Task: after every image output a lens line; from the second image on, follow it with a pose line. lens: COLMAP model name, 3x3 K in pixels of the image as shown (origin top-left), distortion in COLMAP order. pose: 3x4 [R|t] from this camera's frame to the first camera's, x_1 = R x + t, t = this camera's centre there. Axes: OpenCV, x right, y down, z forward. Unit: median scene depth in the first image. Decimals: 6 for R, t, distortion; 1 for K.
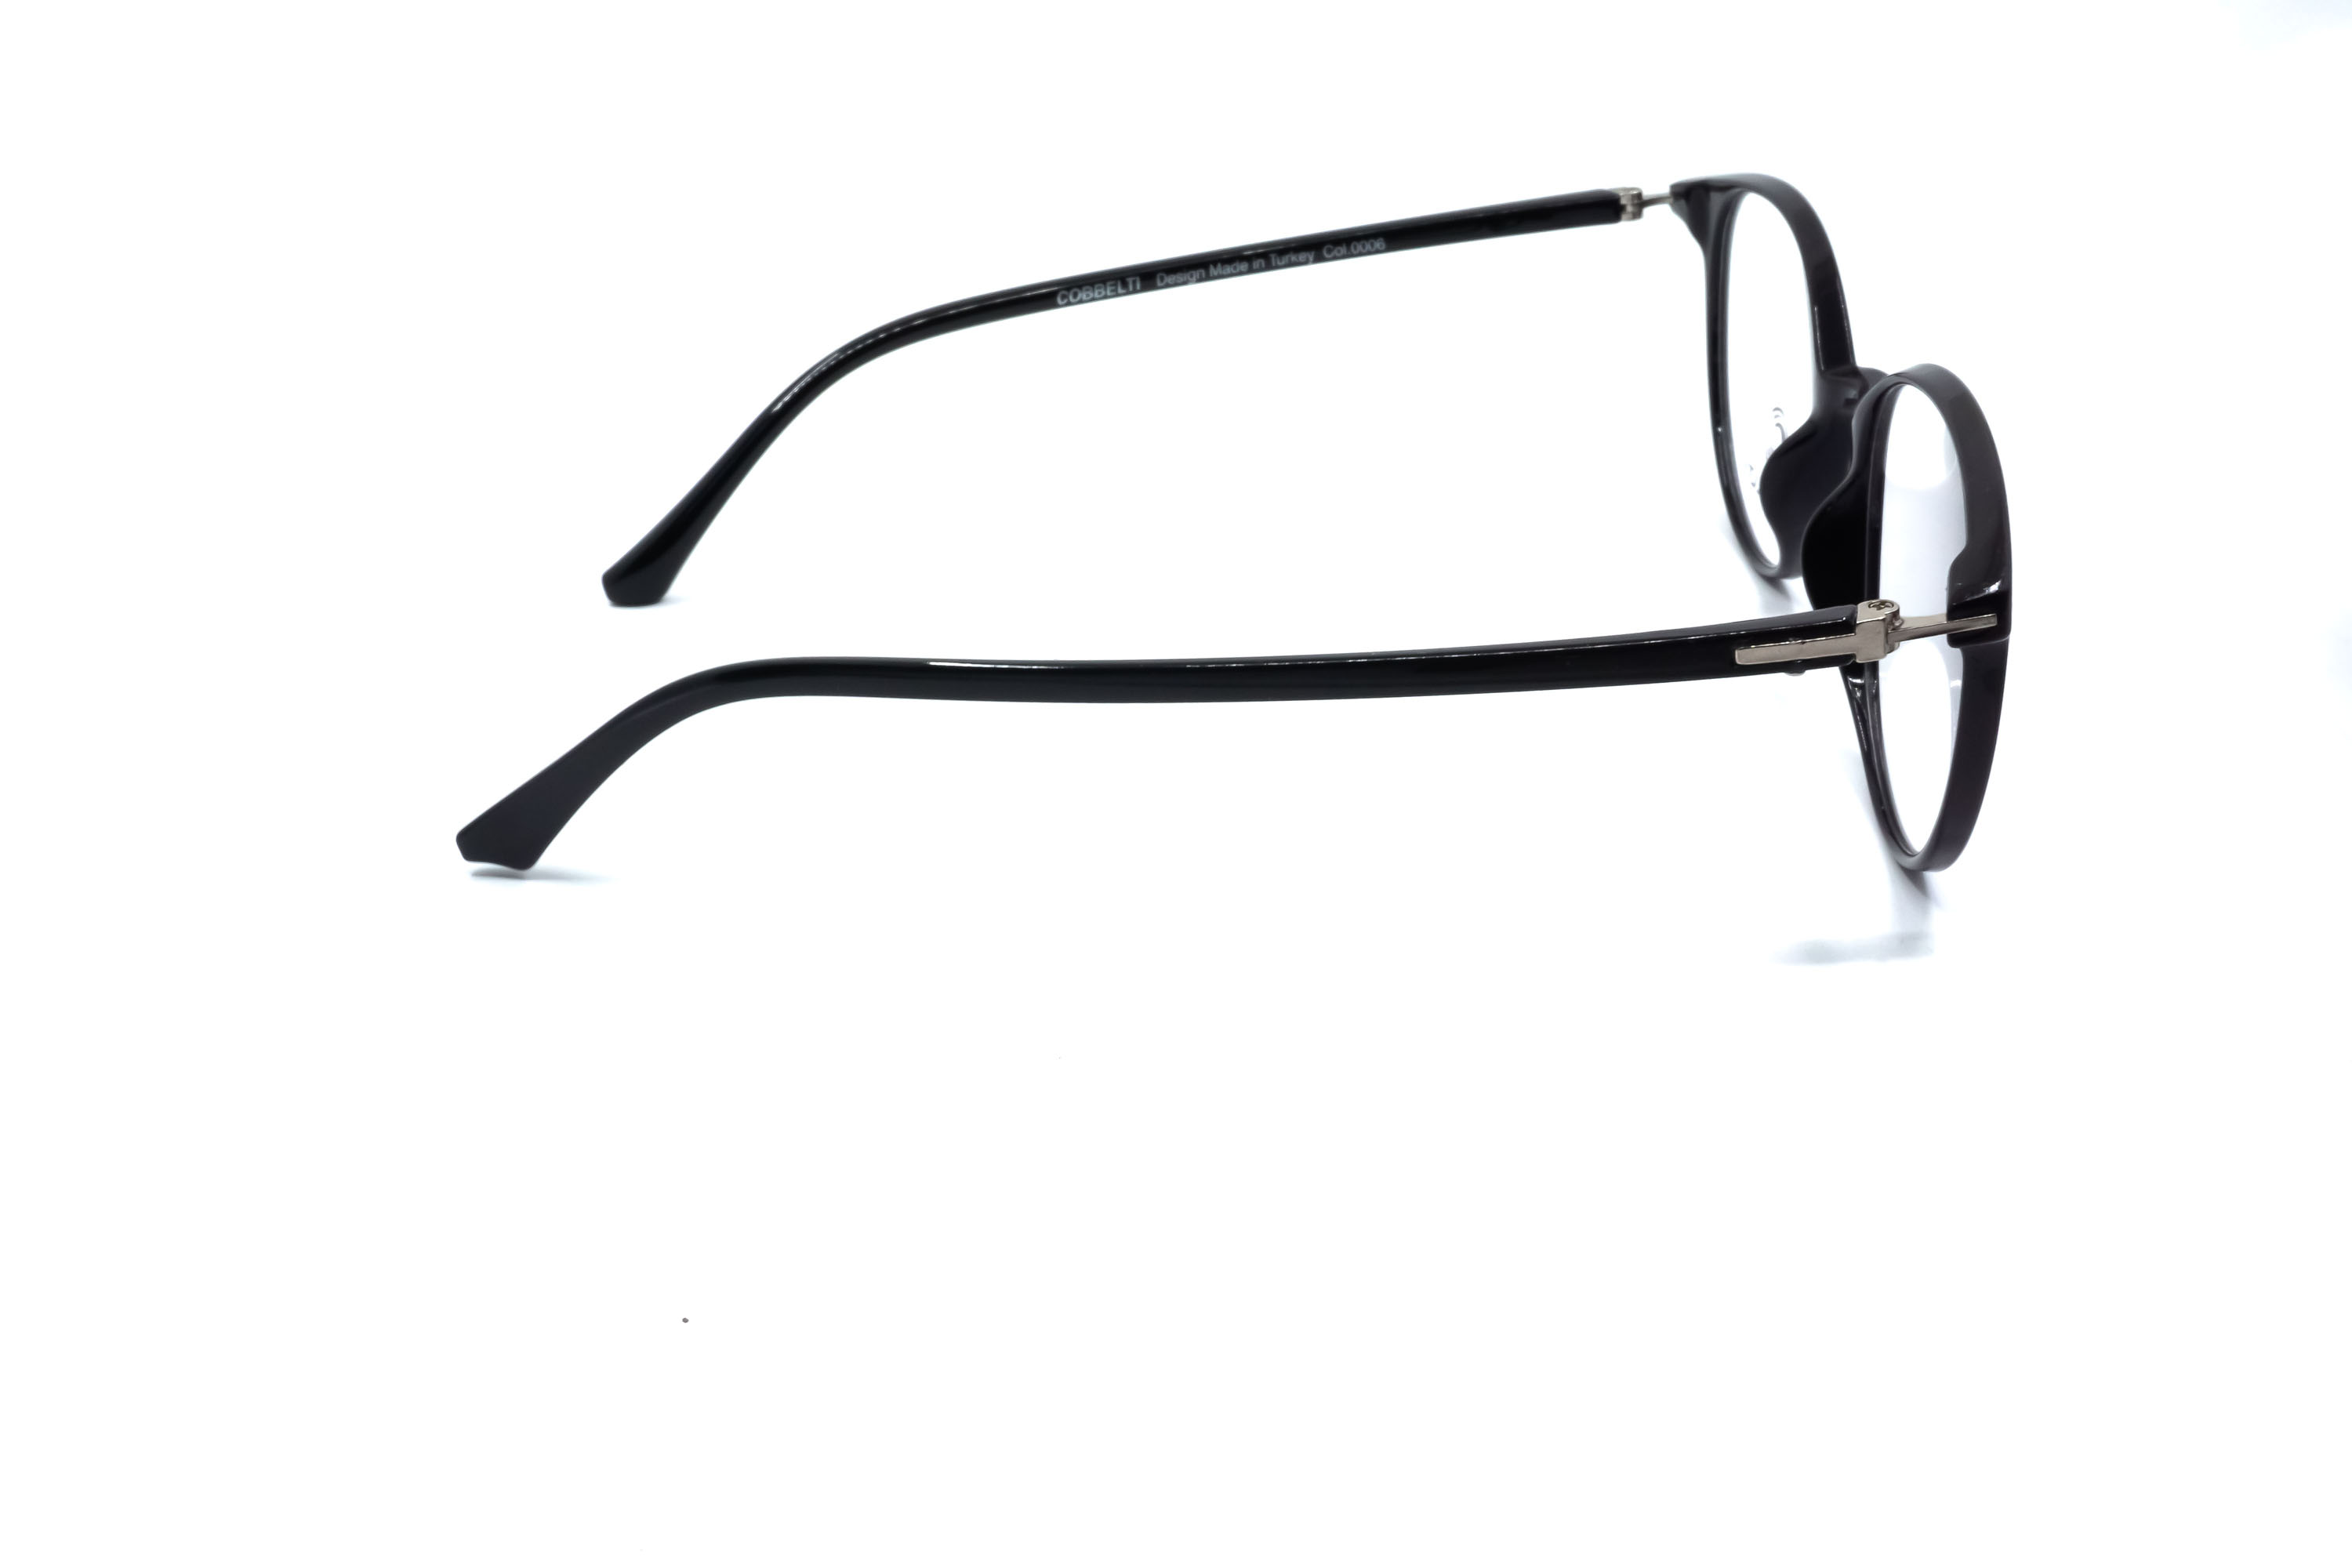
lens RADIAL K [[2576.1, 0, 1184.8], [0, 2576.1, 779.2], [0, 0, 1]] dist [-0.006184, -0.001232]
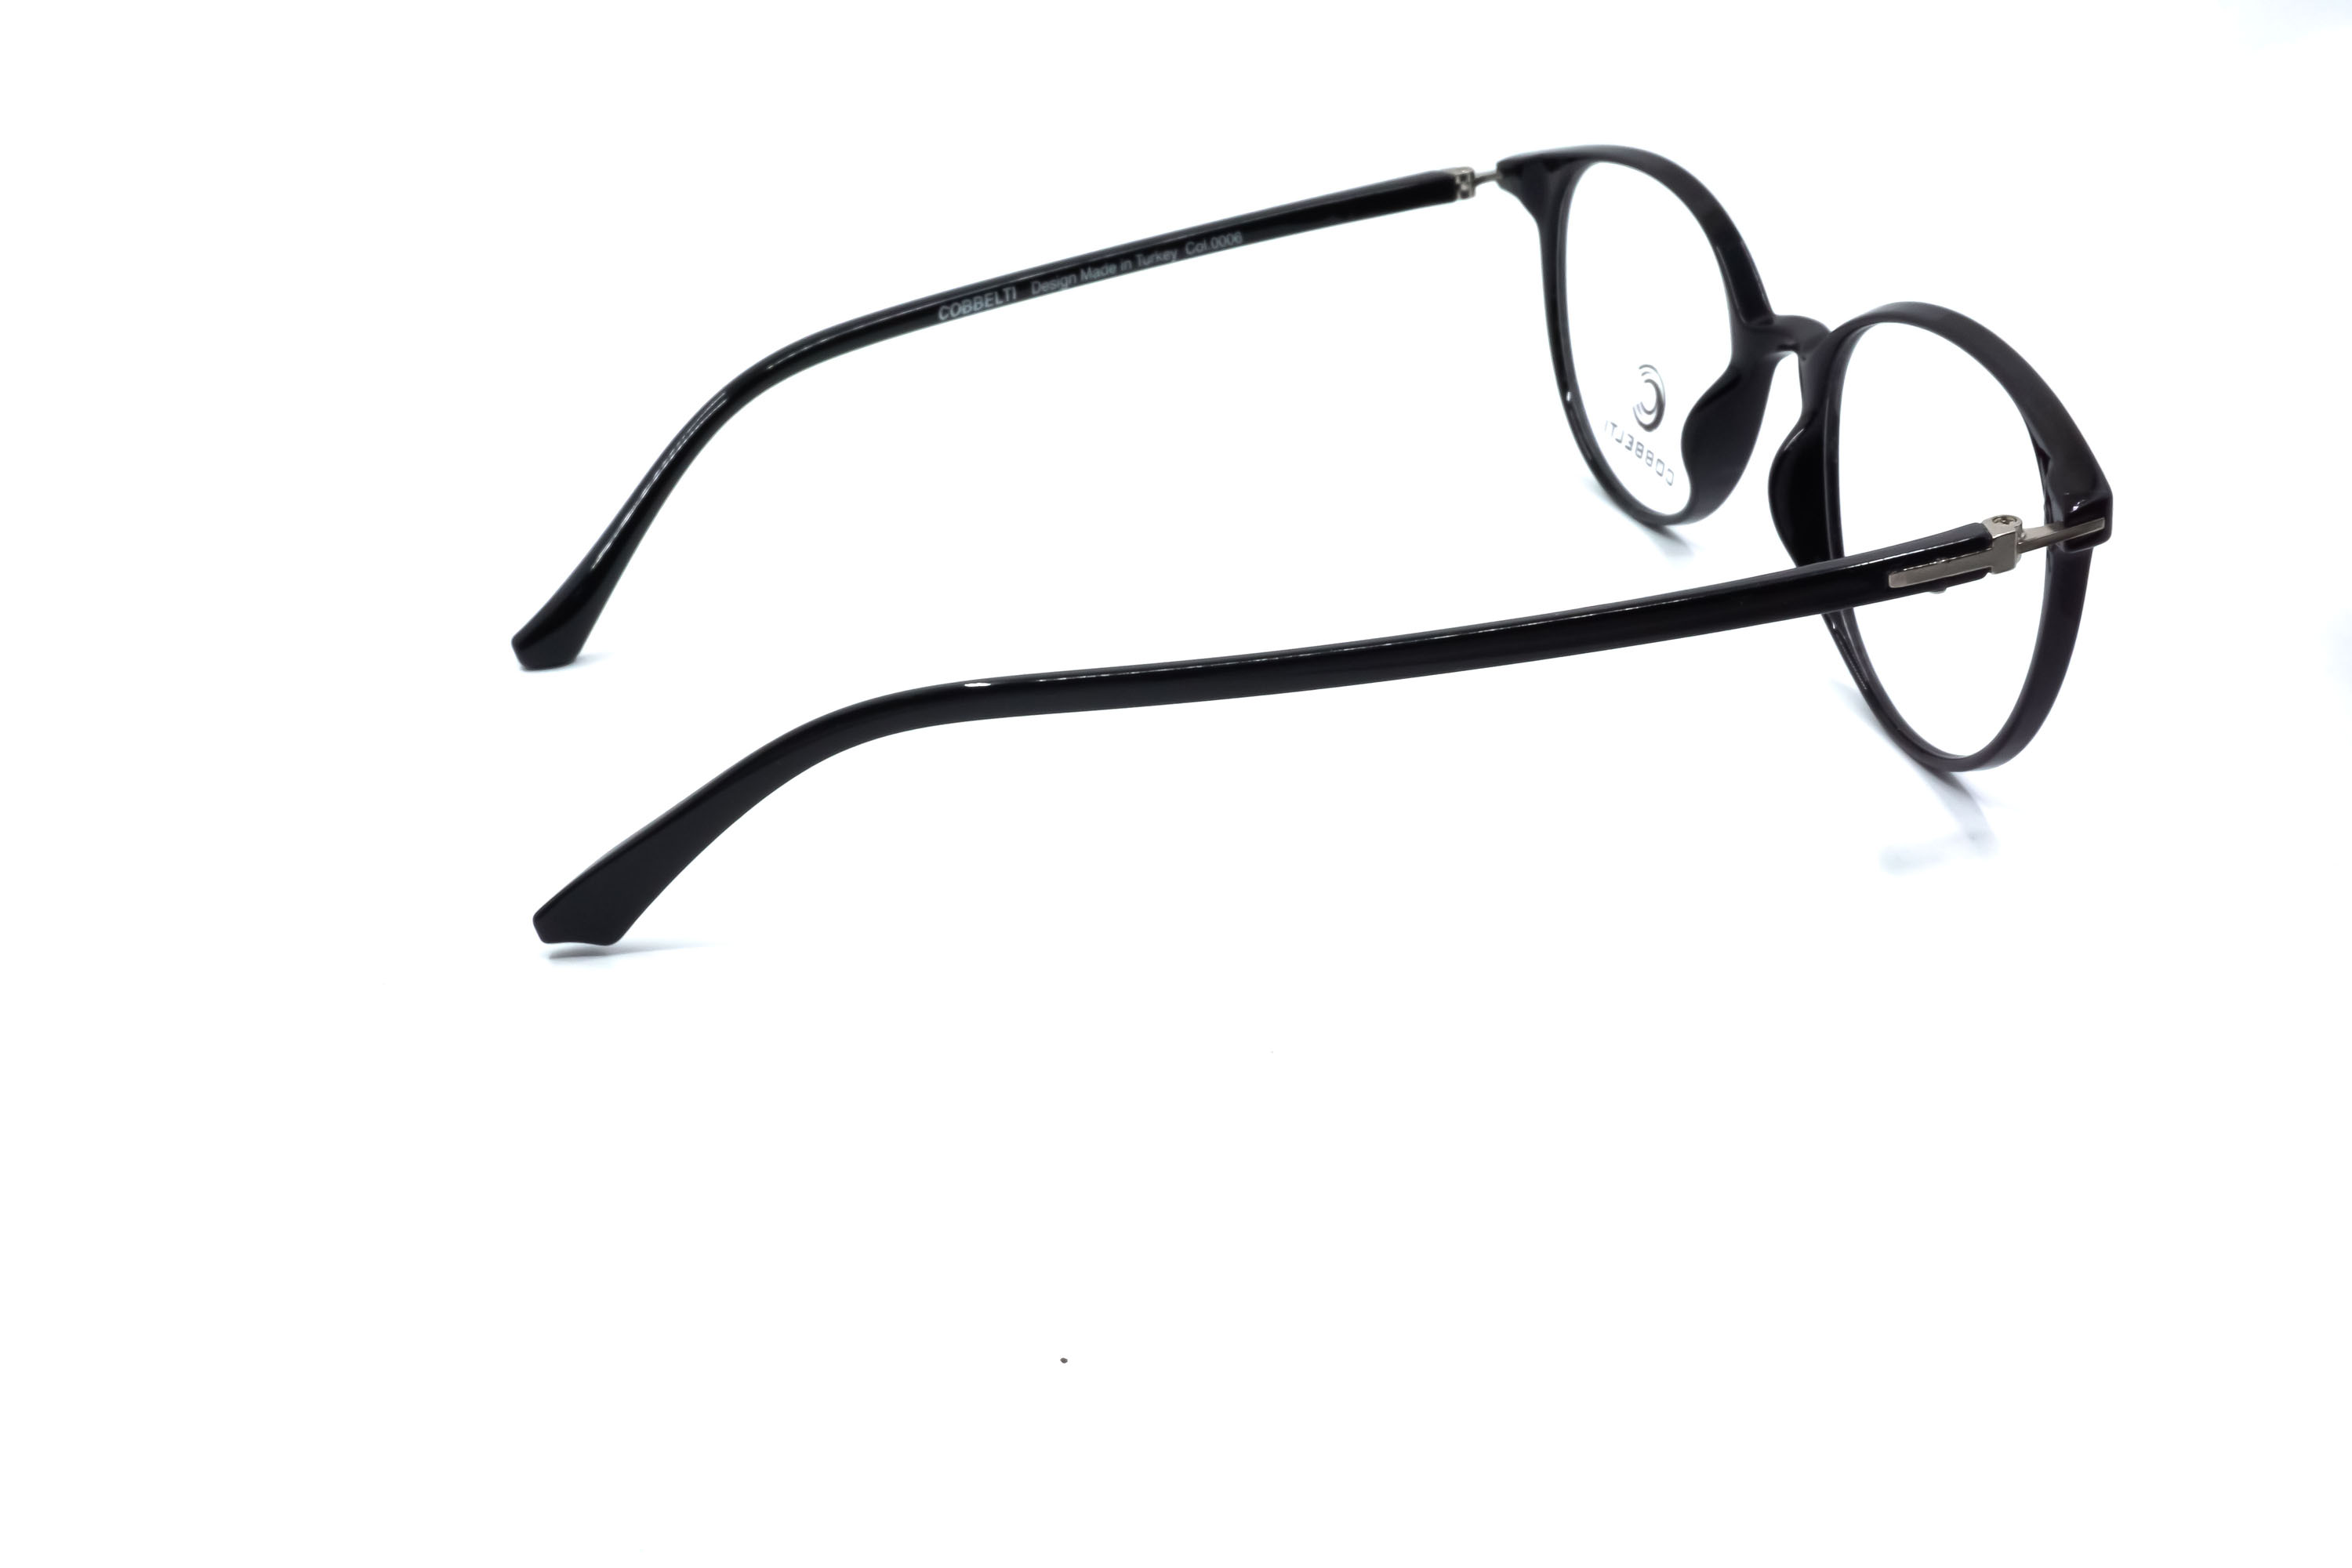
lens RADIAL K [[2576.1, 0, 1184.8], [0, 2576.1, 779.2], [0, 0, 1]] dist [-0.006184, -0.001232]
pose [[0.964891, -0.116462, 0.235417, -0.209504], [0.118387, 0.992949, 0.005990, -0.004514], [-0.234455, 0.022091, 0.971876, 0.023958]]
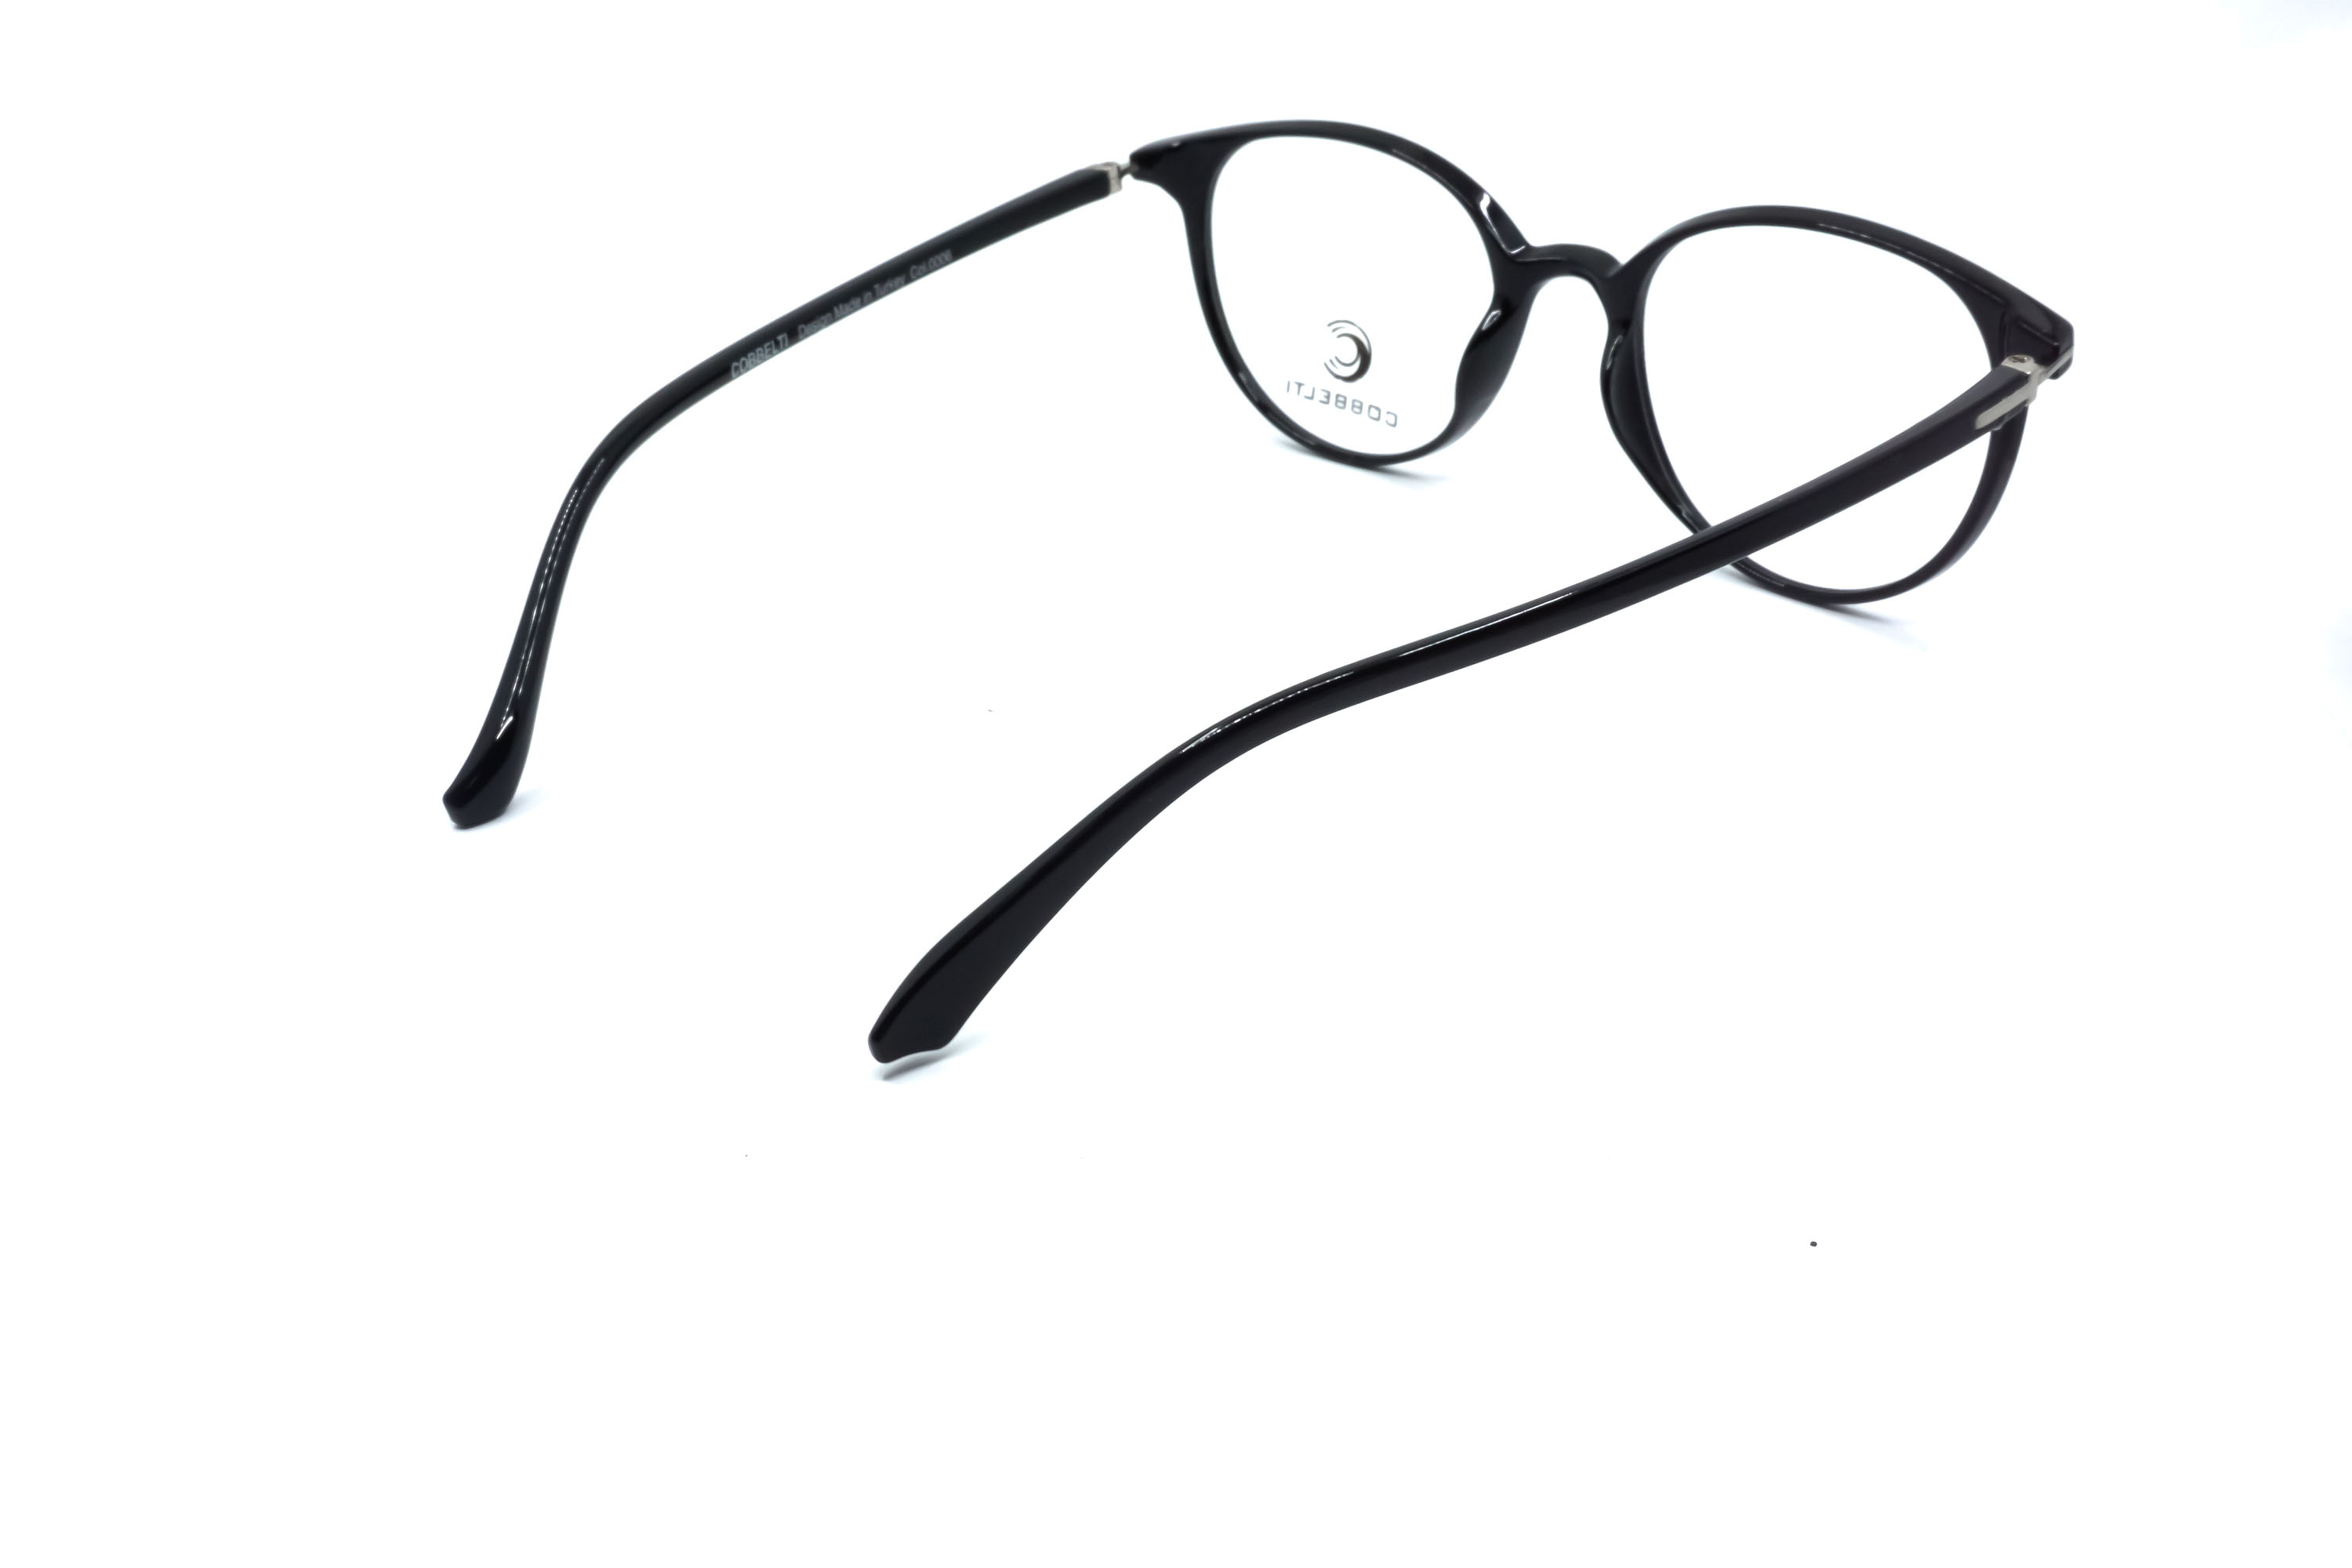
lens RADIAL K [[2576.1, 0, 1184.8], [0, 2576.1, 779.2], [0, 0, 1]] dist [-0.006184, -0.001232]
pose [[0.698834, -0.311211, 0.644033, -0.572921], [0.327594, 0.939660, 0.098595, -0.085421], [-0.635856, 0.142080, 0.758618, 0.212025]]
